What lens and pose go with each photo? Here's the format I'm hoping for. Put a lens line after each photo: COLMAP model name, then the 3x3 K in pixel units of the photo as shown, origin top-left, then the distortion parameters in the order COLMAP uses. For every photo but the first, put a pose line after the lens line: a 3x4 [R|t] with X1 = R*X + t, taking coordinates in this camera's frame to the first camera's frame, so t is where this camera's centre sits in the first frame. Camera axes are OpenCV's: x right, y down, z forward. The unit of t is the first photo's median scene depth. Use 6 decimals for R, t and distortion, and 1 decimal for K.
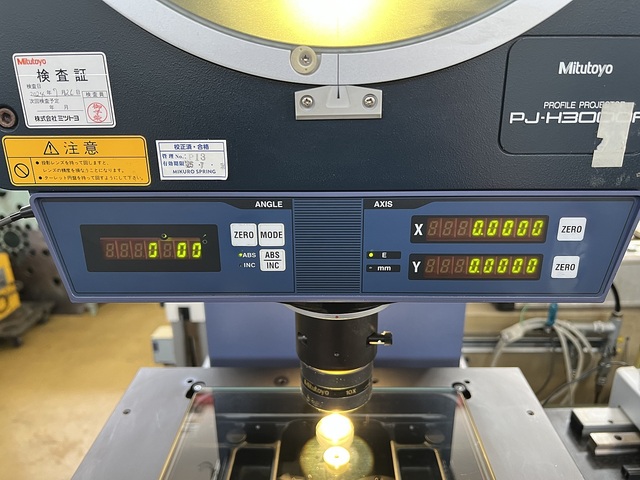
lens RADIAL K [[488.4, 0, 326.9], [0, 488.4, 240.4], [0, 0, 1]] dist [0.028643, -0.051520]
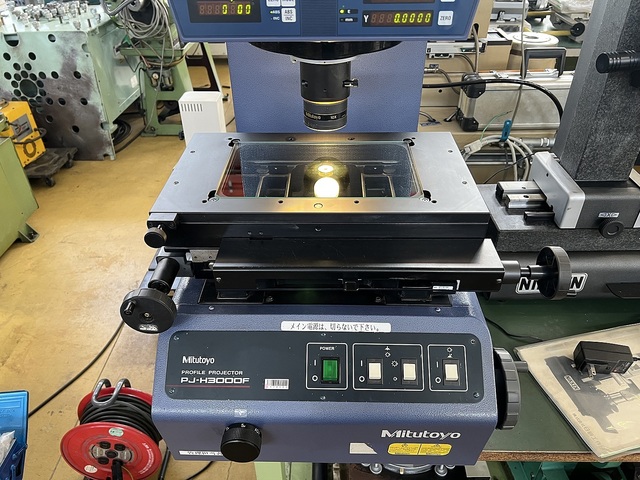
lens RADIAL K [[482.1, 0, 319.1], [0, 482.1, 237.7], [0, 0, 1]] dist [0.046088, -0.060921]
pose [[0.999928, 0.000894, -0.011975, 0.026630], [0.002254, 0.965531, 0.260278, 0.373905], [0.011795, -0.260286, 0.965459, -0.996828]]
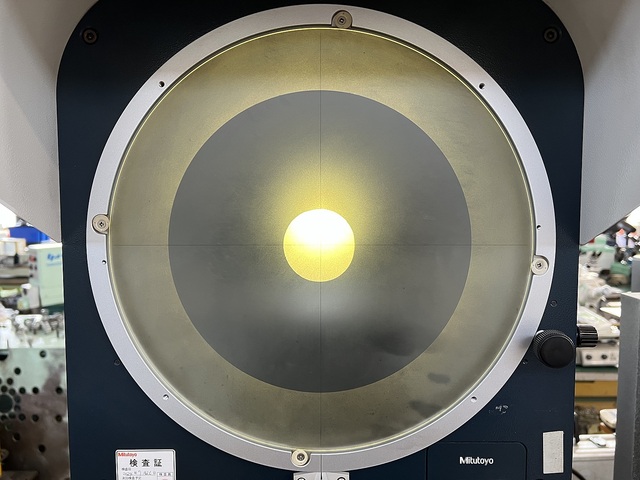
lens RADIAL K [[484.6, 0, 322.8], [0, 484.6, 237.8], [0, 0, 1]] dist [0.045074, -0.063343]
pose [[0.999954, 0.004093, 0.008652, 0.009764], [-0.001522, 0.960436, -0.278495, -0.509853], [-0.009450, 0.278469, 0.960399, -0.610778]]
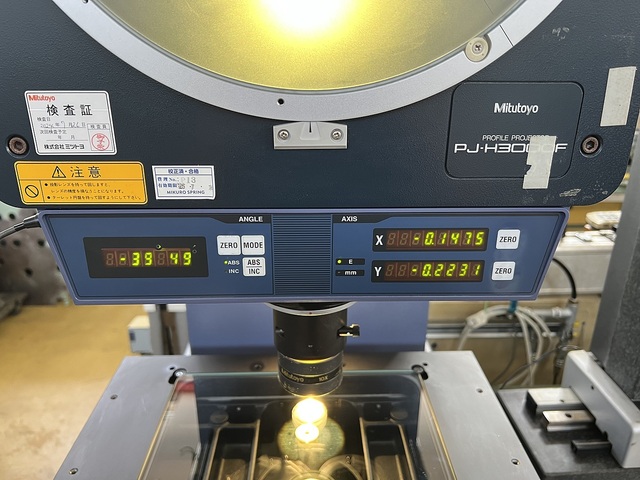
lens RADIAL K [[487.3, 0, 324.6], [0, 487.3, 236.3], [0, 0, 1]] dist [0.031282, -0.052689]
pose [[0.998871, -0.004760, 0.047265, 0.000888], [0.003853, 0.999807, 0.019263, -0.052499], [-0.047347, -0.019059, 0.998697, -0.153149]]
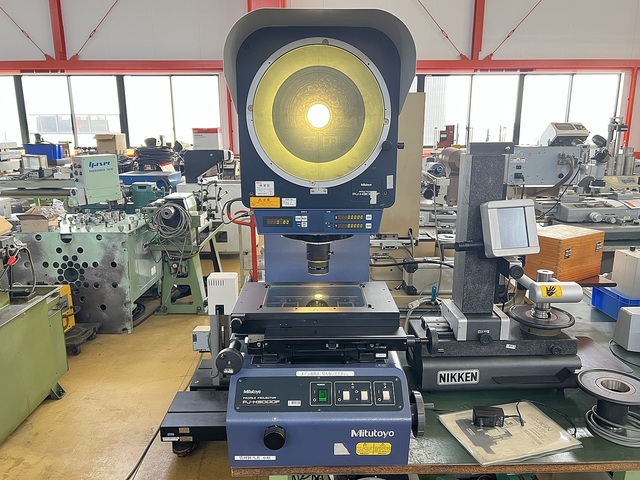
lens RADIAL K [[484.6, 0, 322.8], [0, 484.6, 237.8], [0, 0, 1]] dist [0.045074, -0.063343]
pose [[0.999419, -0.000035, 0.034088, -0.091943], [0.004523, 0.991293, -0.131598, 0.741911], [-0.033787, 0.131676, 0.990717, -3.376737]]
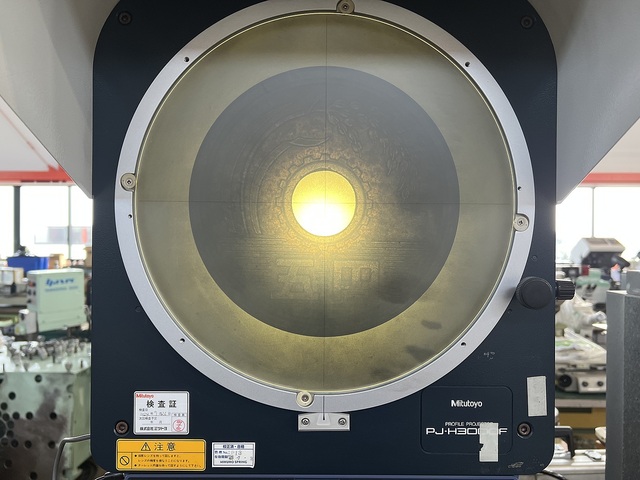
lens RADIAL K [[485.4, 0, 323.8], [0, 485.4, 243.7], [0, 0, 1]] dist [0.038278, -0.057318]
pose [[0.999783, 0.013365, 0.015953, -0.010091], [-0.007150, 0.940471, -0.339799, -0.246896], [-0.019545, 0.339612, 0.940363, -0.680400]]
